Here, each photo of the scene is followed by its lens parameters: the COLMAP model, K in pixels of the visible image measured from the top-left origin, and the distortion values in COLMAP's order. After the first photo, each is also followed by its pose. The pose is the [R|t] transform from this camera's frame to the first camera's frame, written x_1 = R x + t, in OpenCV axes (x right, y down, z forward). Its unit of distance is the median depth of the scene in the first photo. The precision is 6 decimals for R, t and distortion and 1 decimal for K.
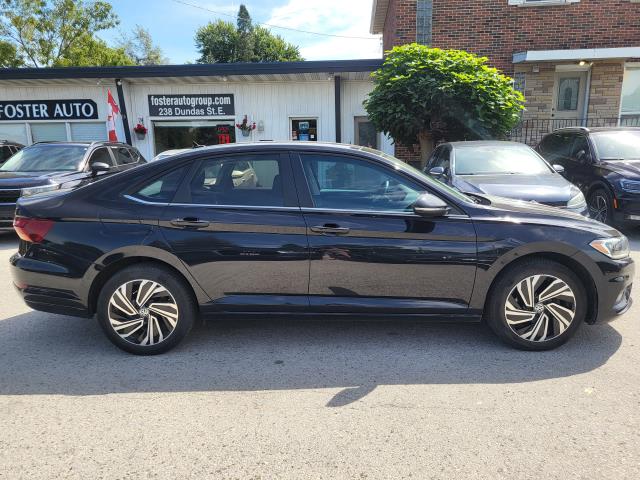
lens RADIAL K [[481.4, 0, 316.2], [0, 481.4, 238.6], [0, 0, 1]] dist [0.041993, -0.007038]
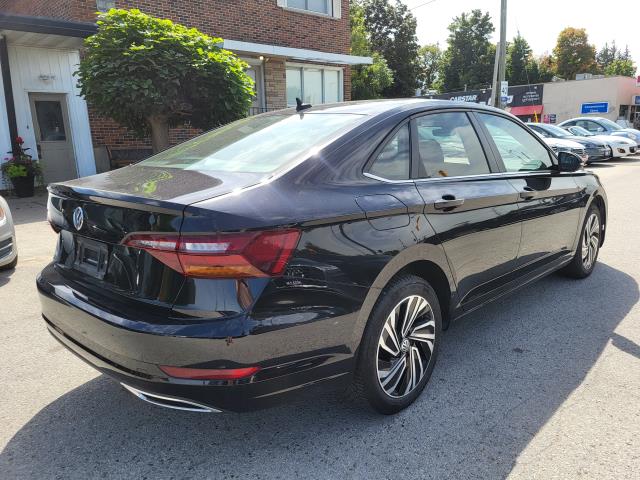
lens RADIAL K [[486.3, 0, 320.0], [0, 486.3, 240.0], [0, 0, 1]] dist [0.047316, -0.037889]
pose [[0.680141, -0.157495, 0.715963, -0.894548], [0.148179, 0.986025, 0.076138, -0.059326], [-0.717950, 0.054306, 0.693974, 0.609667]]
